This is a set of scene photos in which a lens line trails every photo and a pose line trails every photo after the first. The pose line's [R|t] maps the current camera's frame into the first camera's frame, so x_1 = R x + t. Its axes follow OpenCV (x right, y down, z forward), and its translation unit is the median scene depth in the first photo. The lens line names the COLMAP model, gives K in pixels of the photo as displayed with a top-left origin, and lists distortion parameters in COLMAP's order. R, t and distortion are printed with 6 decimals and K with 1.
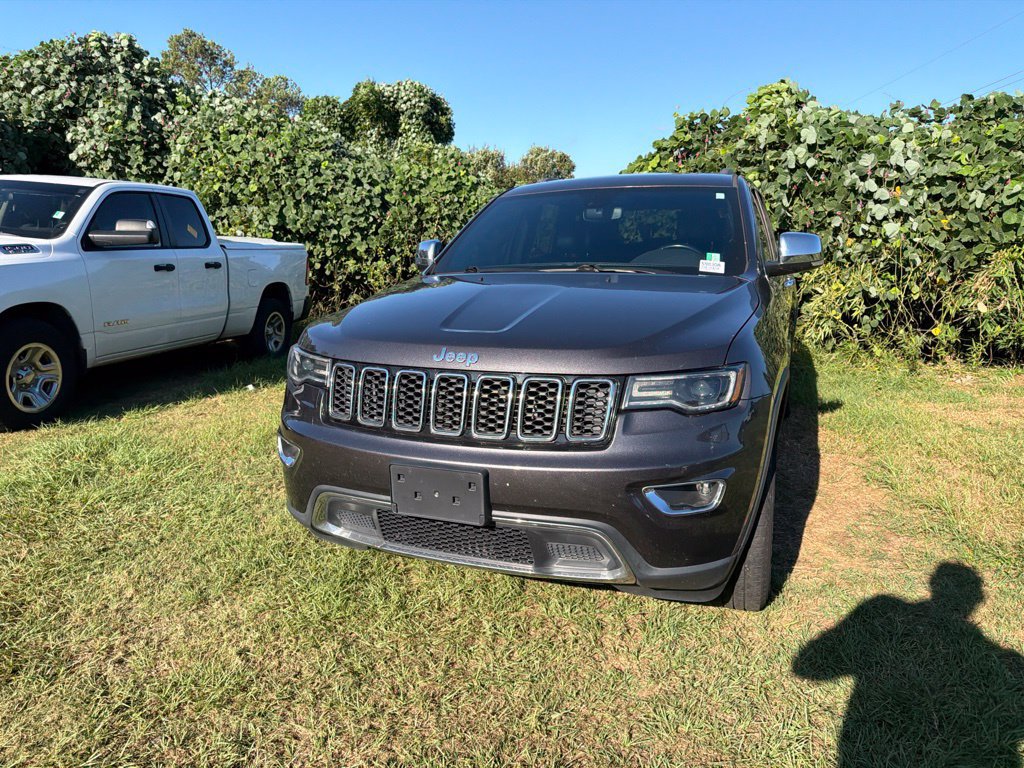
lens RADIAL K [[720.5, 0, 507.9], [0, 720.5, 382.9], [0, 0, 1]] dist [0.035318, -0.036528]
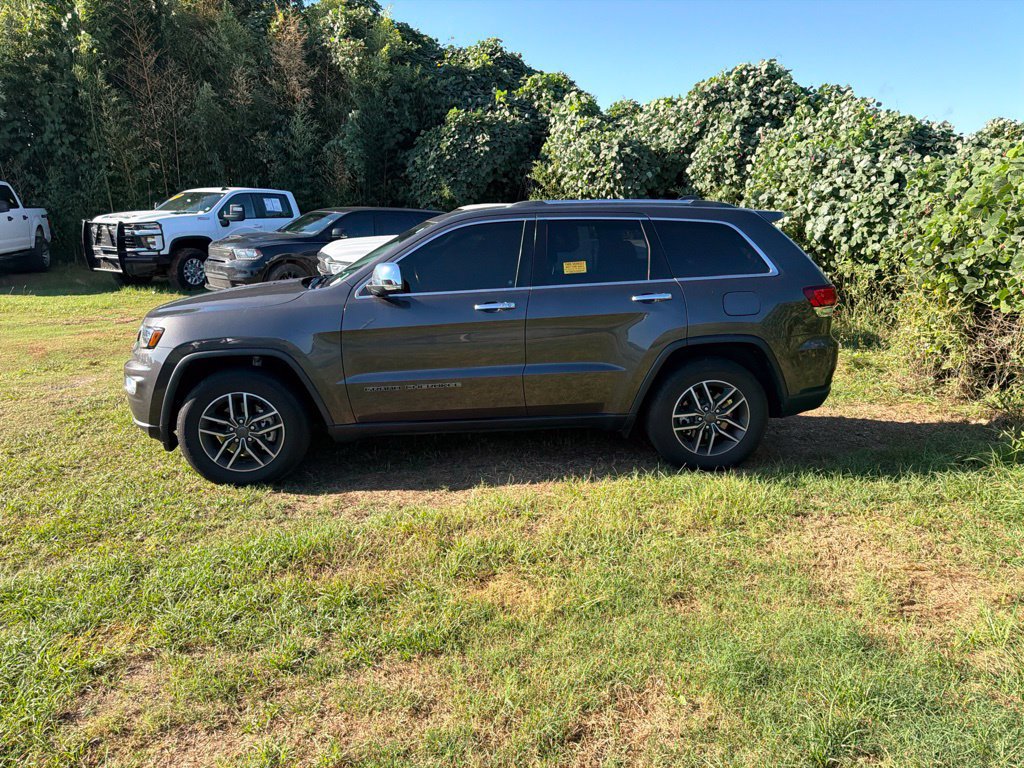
lens RADIAL K [[720.5, 0, 510.8], [0, 720.5, 383.4], [0, 0, 1]] dist [0.035318, -0.036528]
pose [[0.447691, 0.196108, -0.872419, 0.799805], [-0.182678, 0.975136, 0.125454, -0.097336], [0.875329, 0.103207, 0.472384, 0.300593]]
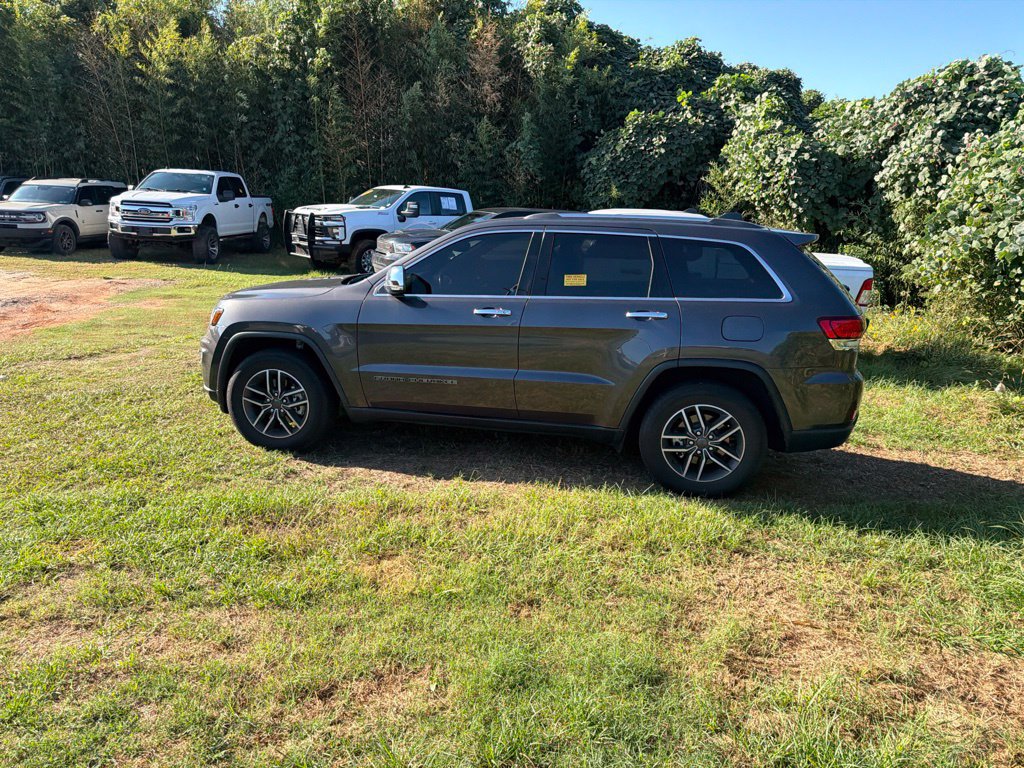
lens RADIAL K [[720.5, 0, 512.1], [0, 720.5, 387.6], [0, 0, 1]] dist [0.035318, -0.036528]
pose [[0.166616, 0.235951, -0.957375, 0.890532], [-0.239719, 0.951508, 0.192786, -0.148731], [0.956438, 0.197379, 0.215098, 0.468753]]
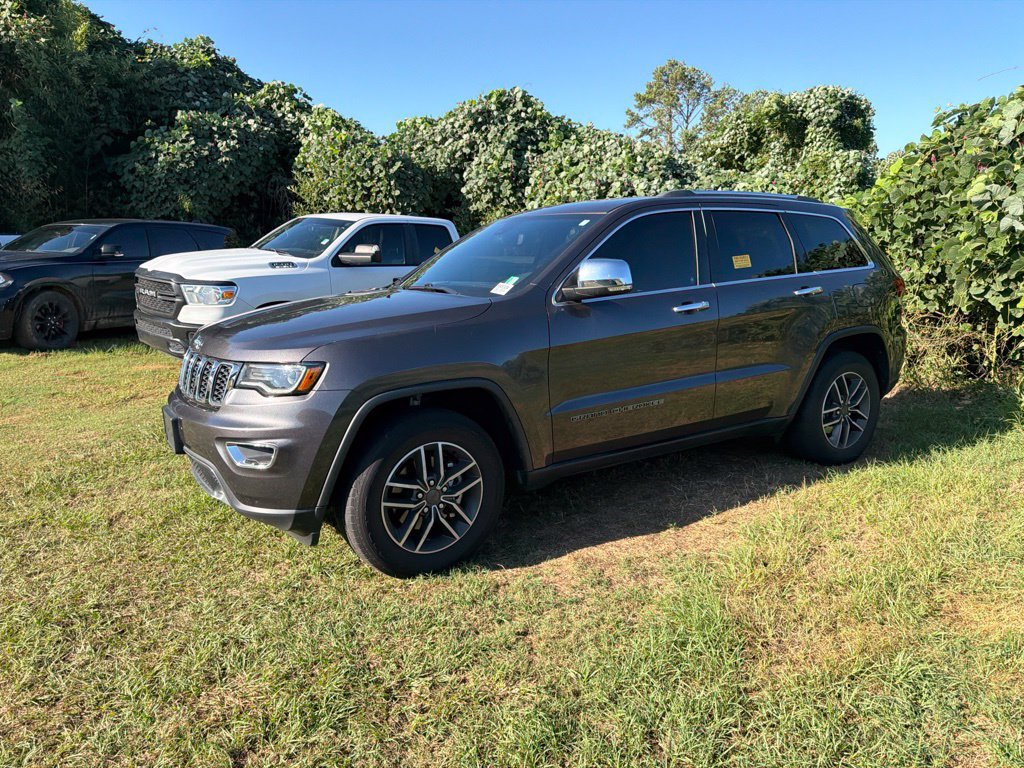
lens RADIAL K [[720.5, 0, 512.5], [0, 720.5, 380.1], [0, 0, 1]] dist [0.035318, -0.036528]
pose [[0.808807, 0.100492, -0.579425, 0.440651], [-0.112577, 0.993527, 0.015169, -0.018044], [0.577198, 0.052961, 0.814885, 0.050955]]
